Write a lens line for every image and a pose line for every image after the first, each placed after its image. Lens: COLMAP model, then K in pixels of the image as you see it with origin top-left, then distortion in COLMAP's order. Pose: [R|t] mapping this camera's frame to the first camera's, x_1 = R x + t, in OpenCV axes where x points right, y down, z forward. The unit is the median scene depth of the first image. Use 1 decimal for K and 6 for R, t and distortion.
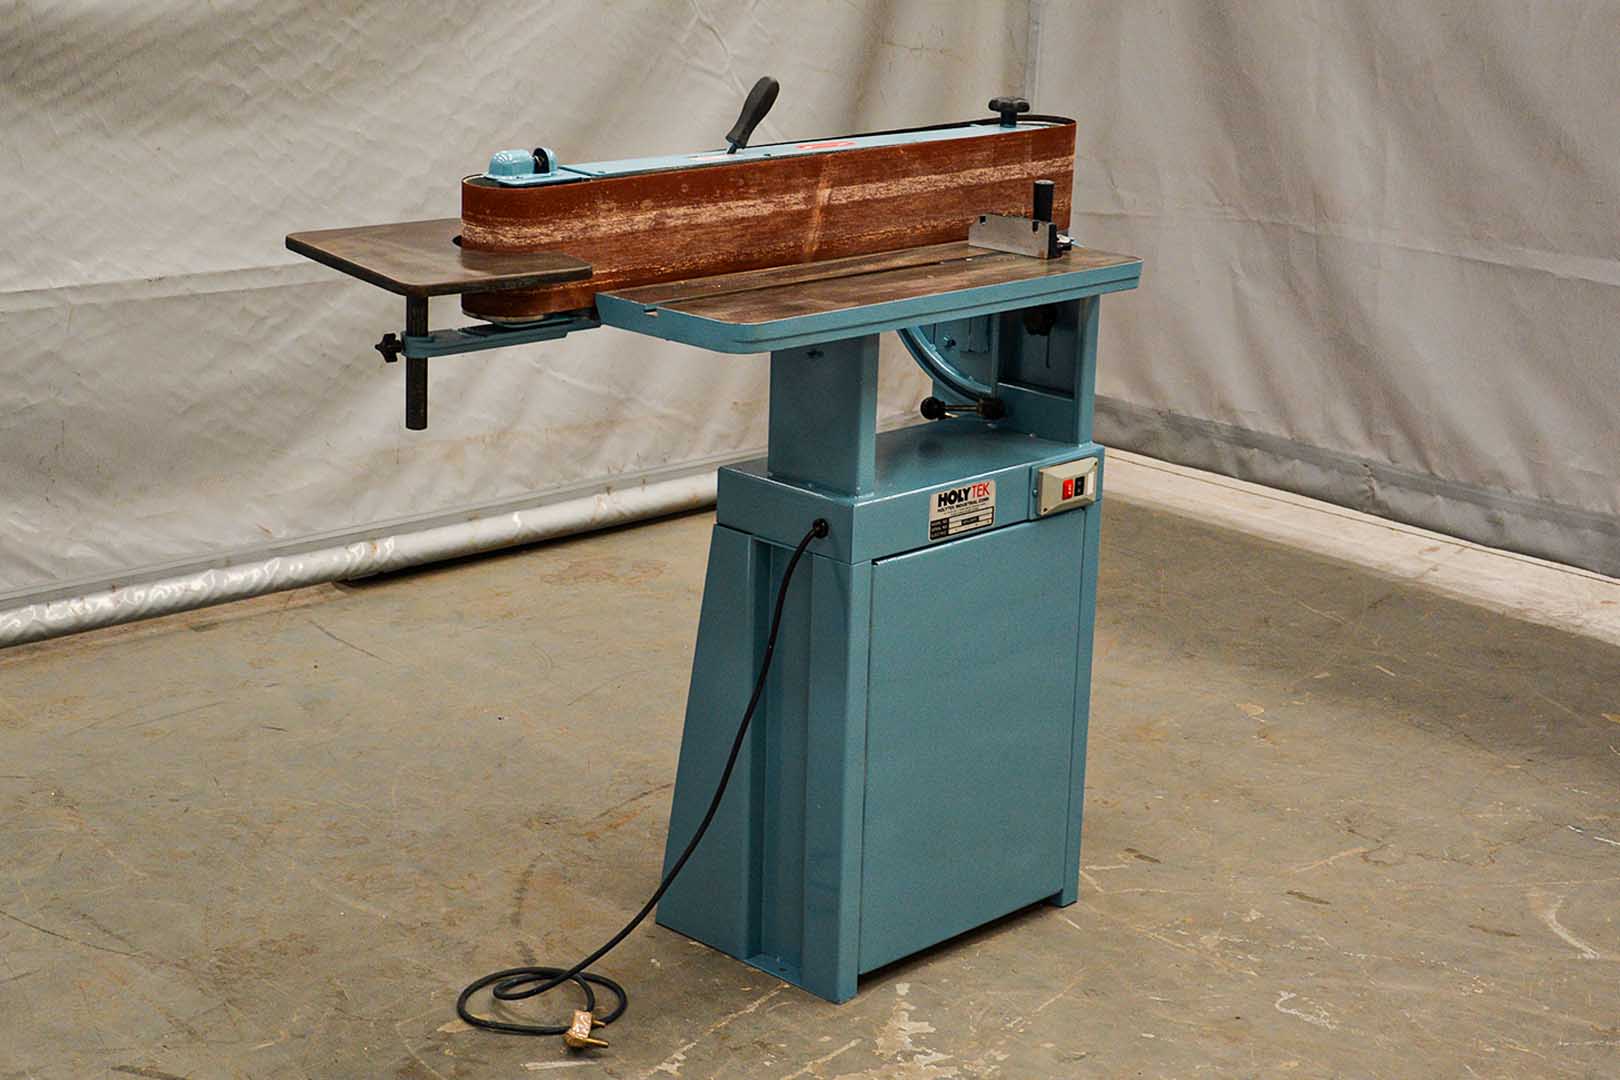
lens RADIAL K [[2511.6, 0, 810.0], [0, 2511.6, 540.0], [0, 0, 1]] dist [0.019738, 0.124152]
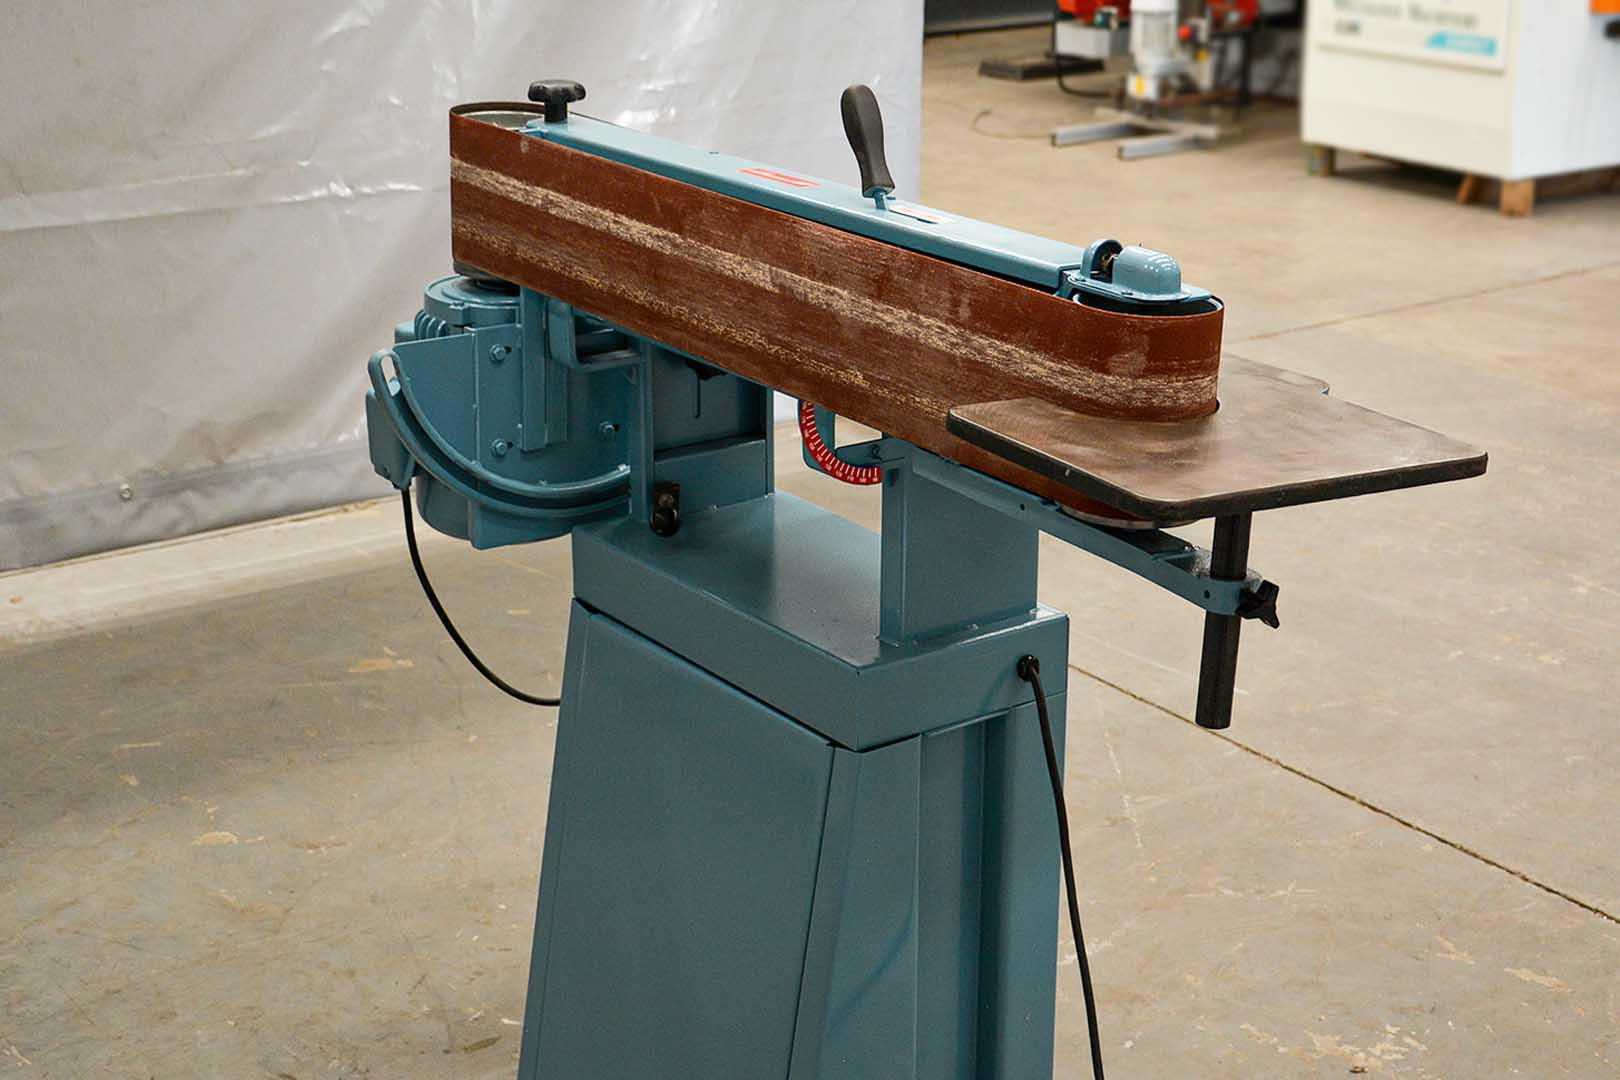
lens RADIAL K [[2472.8, 0, 810.0], [0, 2472.8, 540.0], [0, 0, 1]] dist [0.023970, 0.135616]
pose [[0.165476, -0.343629, 0.924412, -0.471046], [0.275373, 0.916152, 0.291265, -0.190539], [-0.946989, 0.206361, 0.246227, 0.624653]]
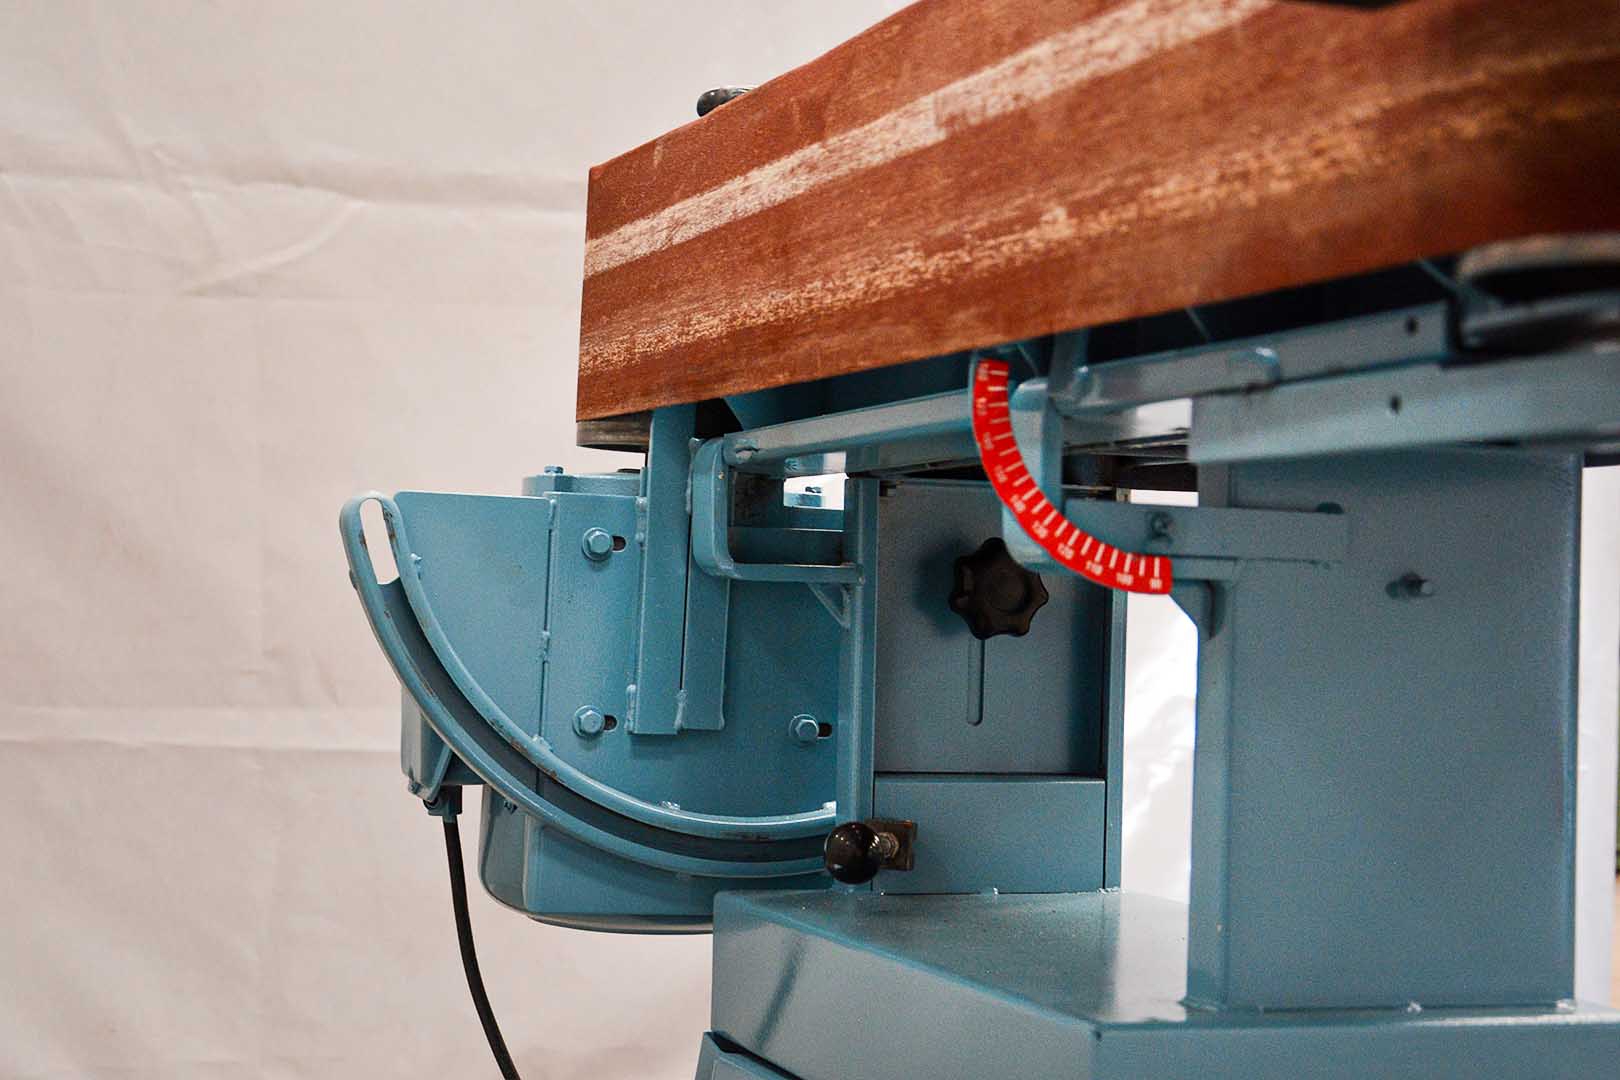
lens RADIAL K [[2703.8, 0, 810.0], [0, 2703.8, 540.0], [0, 0, 1]] dist [0.056078, 0.069111]
pose [[0.439208, 0.008630, 0.898344, -0.246820], [0.231991, 0.964949, -0.122693, -0.041140], [-0.867915, 0.262296, 0.421811, 0.654319]]
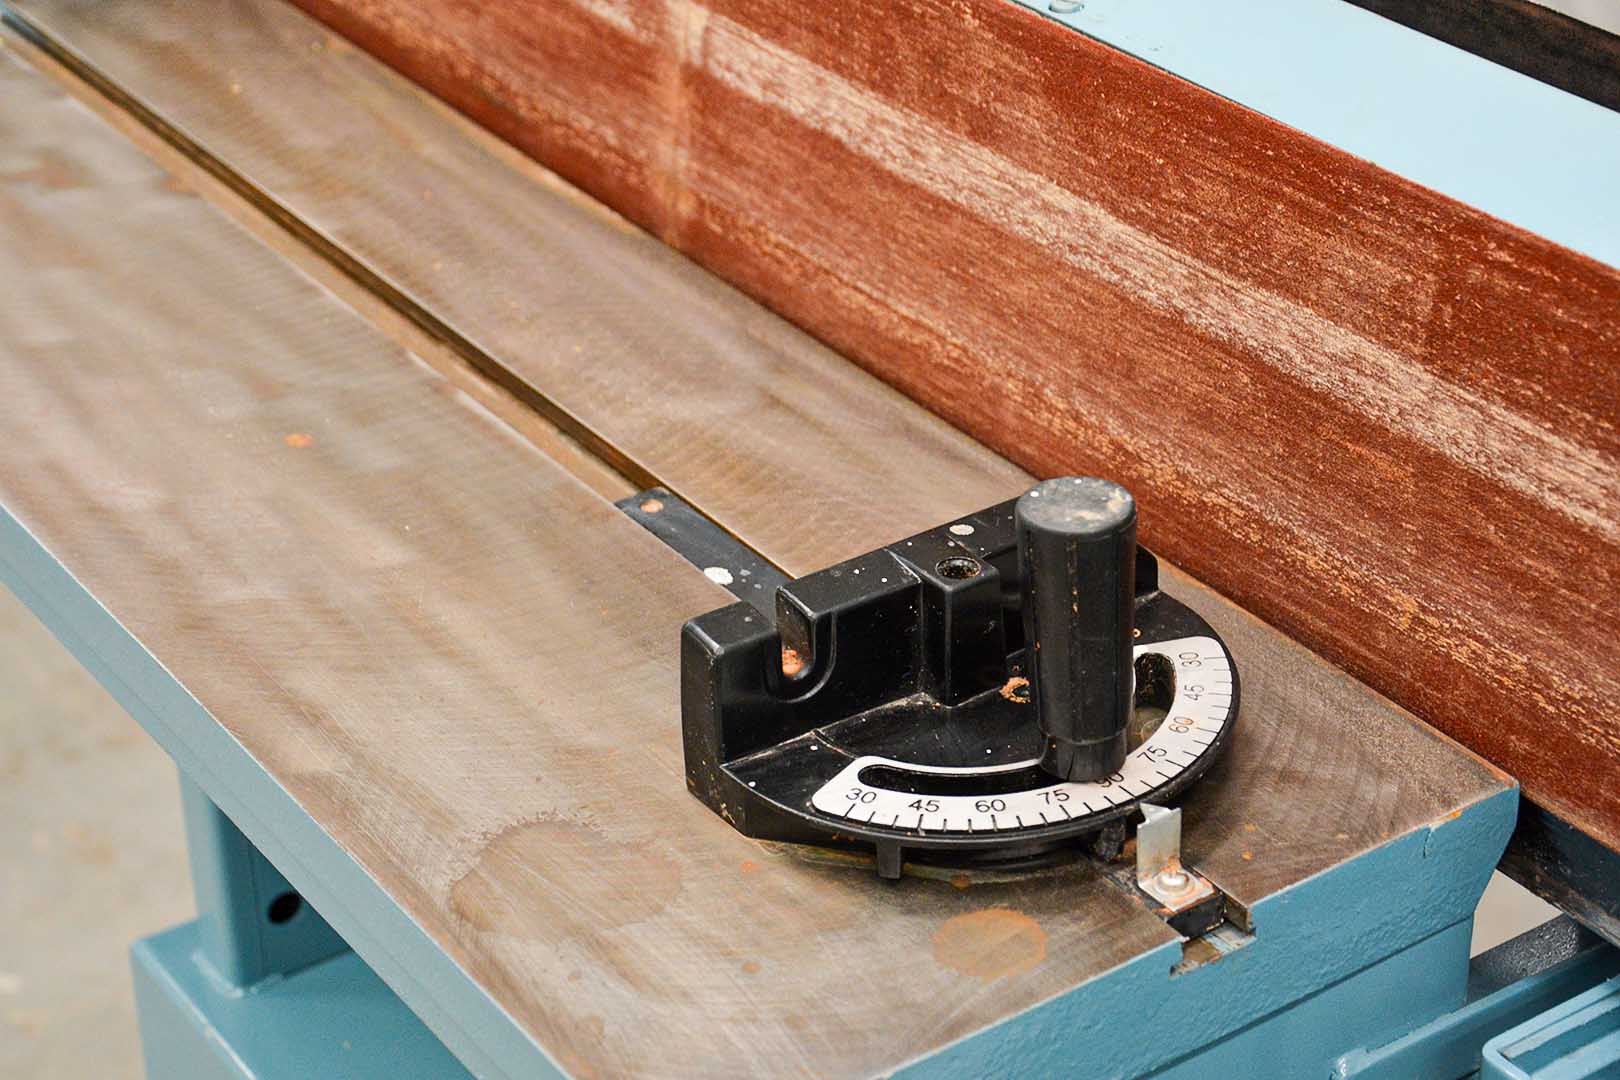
lens RADIAL K [[3286.8, 0, 810.0], [0, 3286.8, 540.0], [0, 0, 1]] dist [0.242397, -0.040292]
pose [[-0.182841, 0.464189, -0.866659, 0.222549], [-0.262079, 0.826609, 0.498029, -0.187747], [0.947567, 0.318193, -0.029484, 0.749171]]
